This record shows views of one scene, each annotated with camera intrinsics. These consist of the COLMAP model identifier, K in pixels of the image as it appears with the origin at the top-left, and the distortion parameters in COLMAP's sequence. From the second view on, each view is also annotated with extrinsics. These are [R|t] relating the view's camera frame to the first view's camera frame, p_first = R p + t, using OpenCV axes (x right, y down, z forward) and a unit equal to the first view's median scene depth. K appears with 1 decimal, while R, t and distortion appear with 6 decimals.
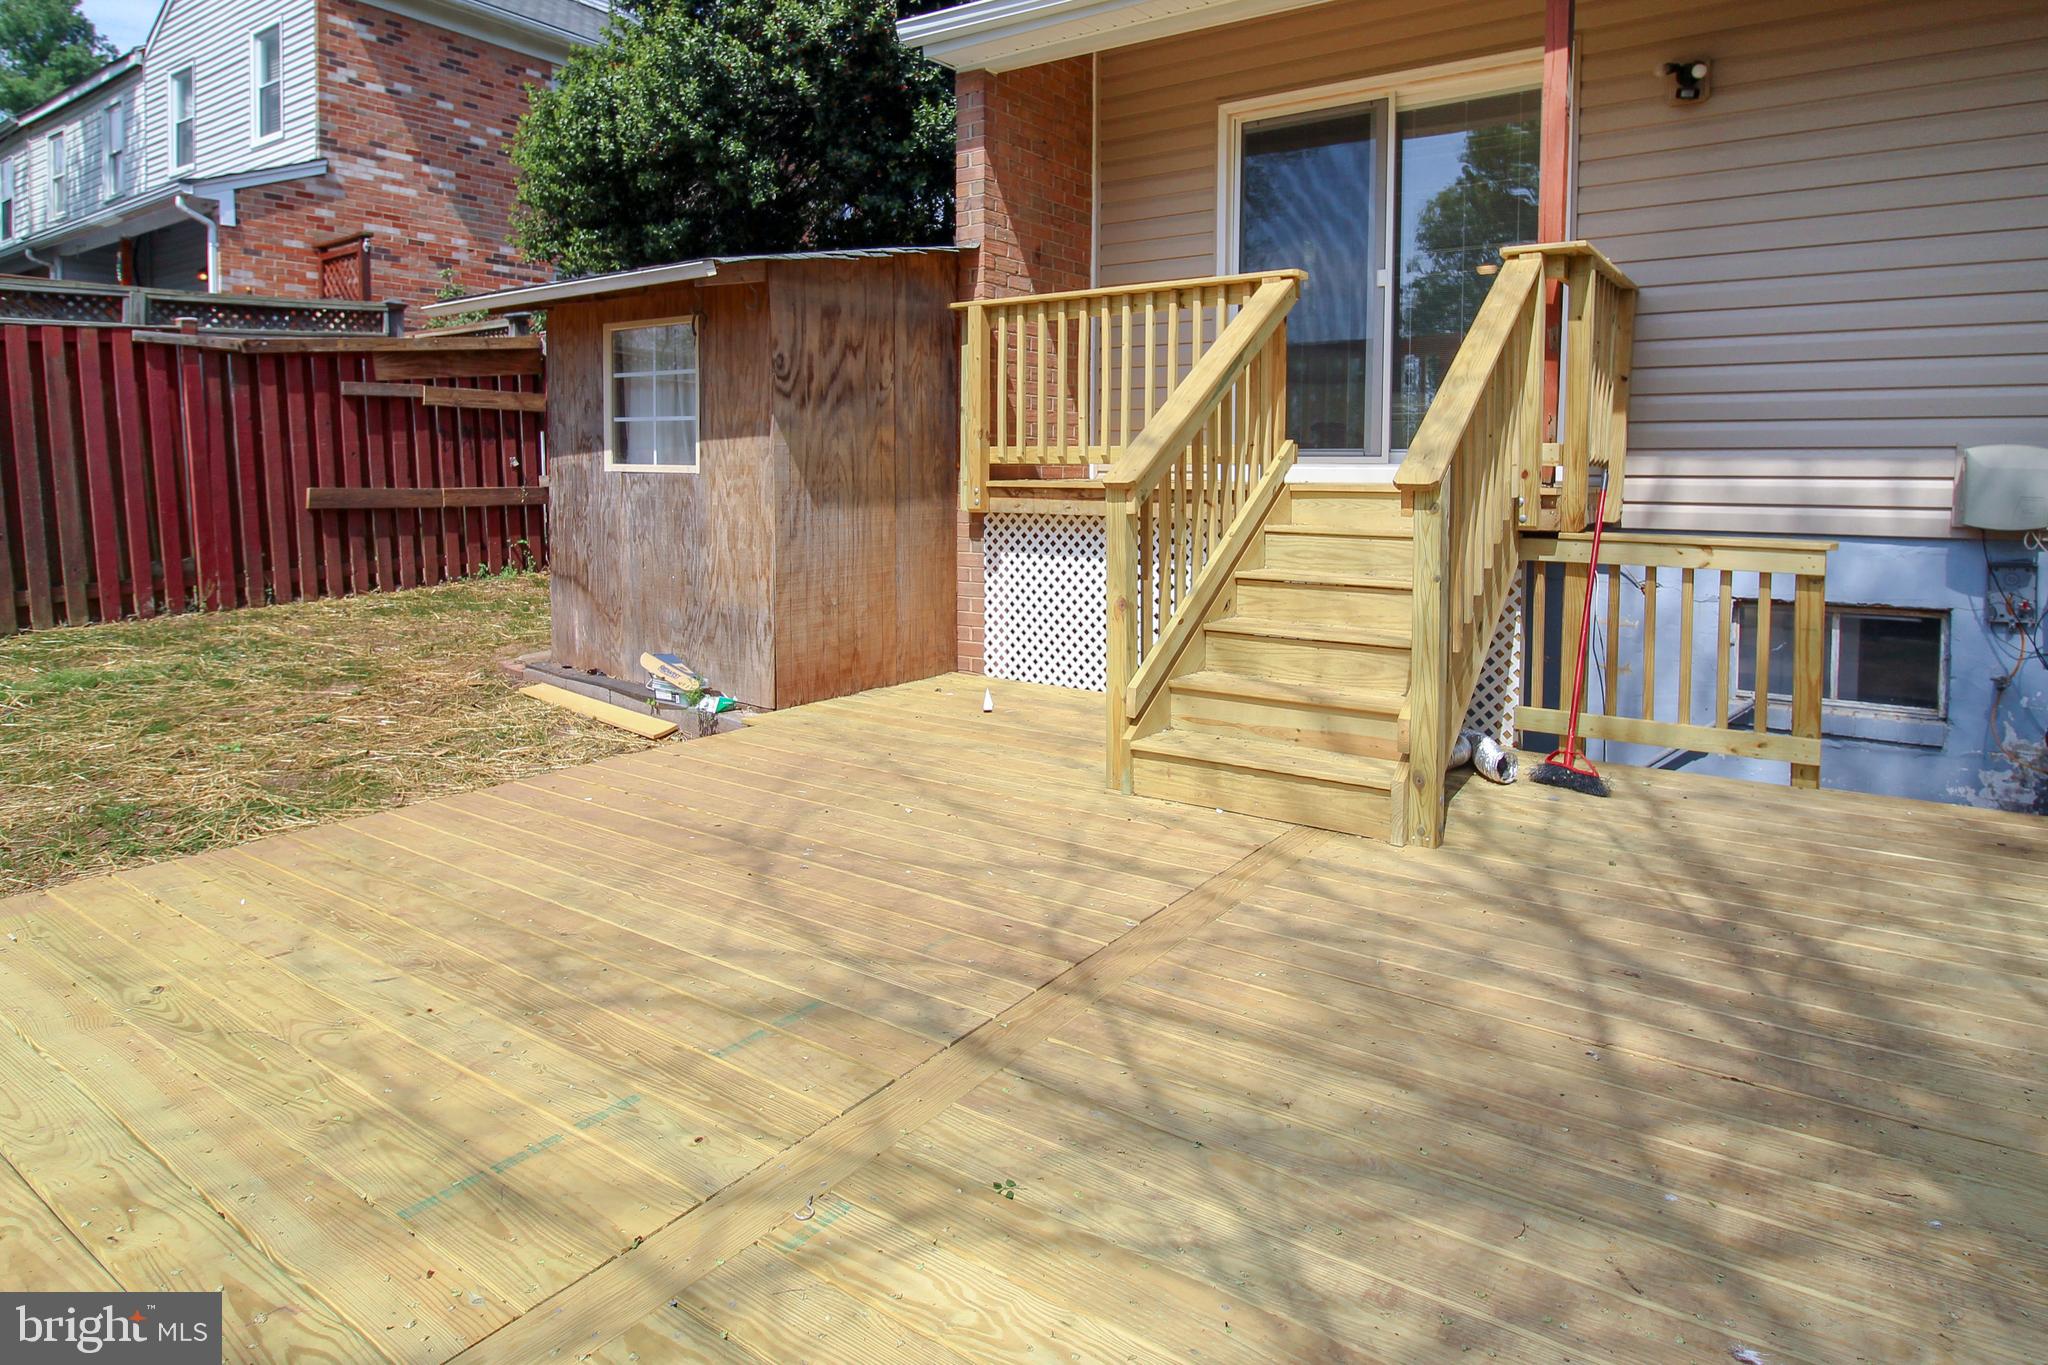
lens RADIAL K [[1174.2, 0, 1025.2], [0, 1174.2, 475.3], [0, 0, 1]] dist [-0.006990, -0.002392]
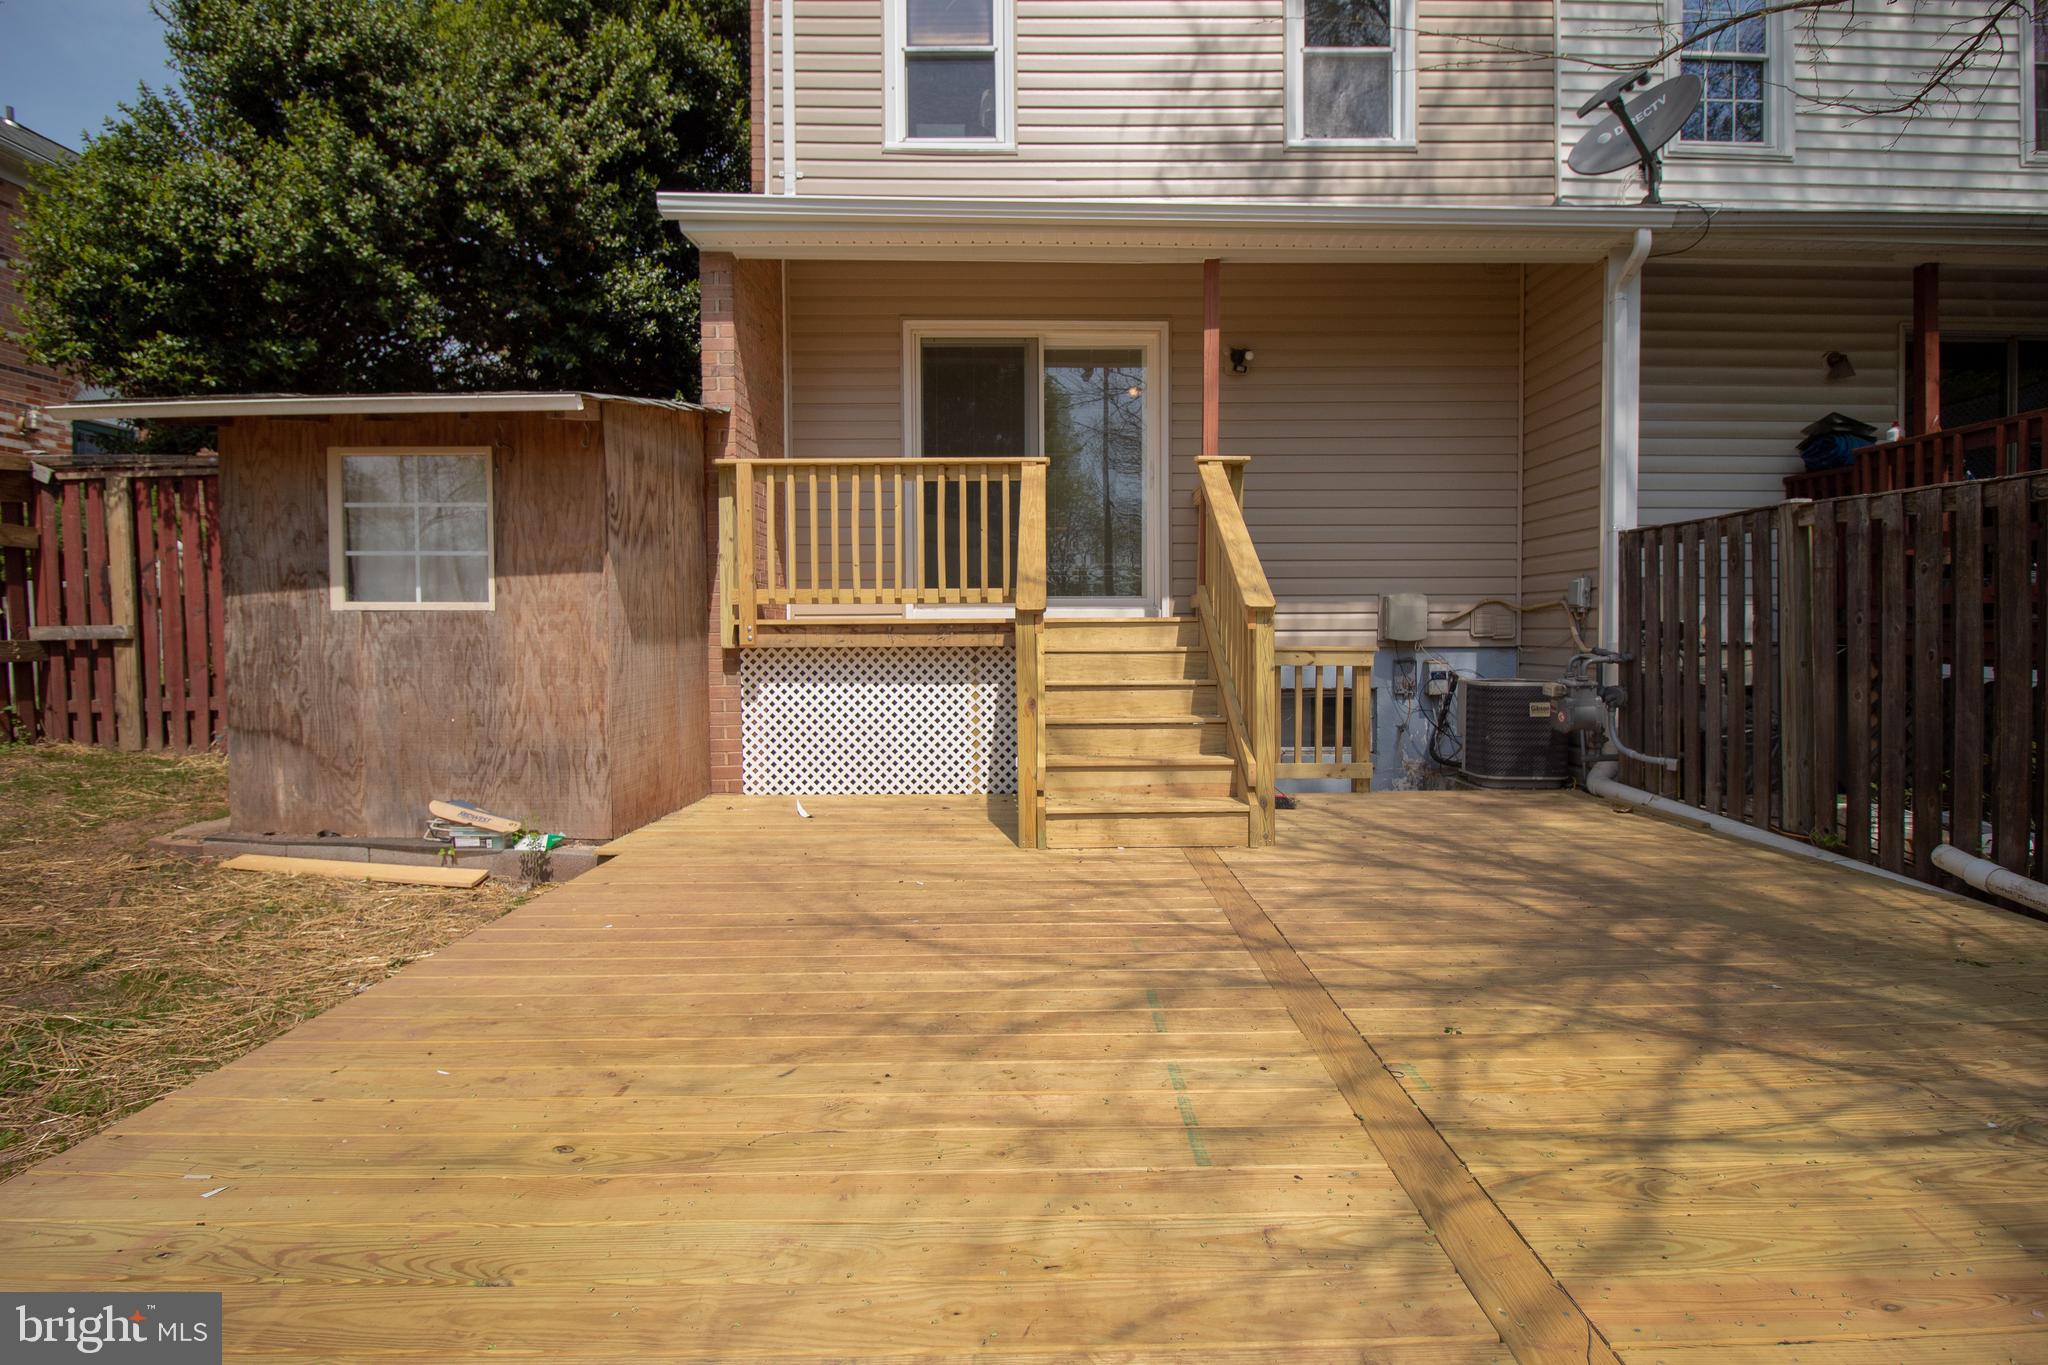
lens RADIAL K [[986.4, 0, 1027.6], [0, 986.4, 633.1], [0, 0, 1]] dist [-0.007781, -0.000696]
pose [[0.817641, -0.008621, 0.575664, -0.396615], [0.012294, 0.999921, -0.002488, 0.025284], [-0.575597, 0.009111, 0.817683, 0.082864]]
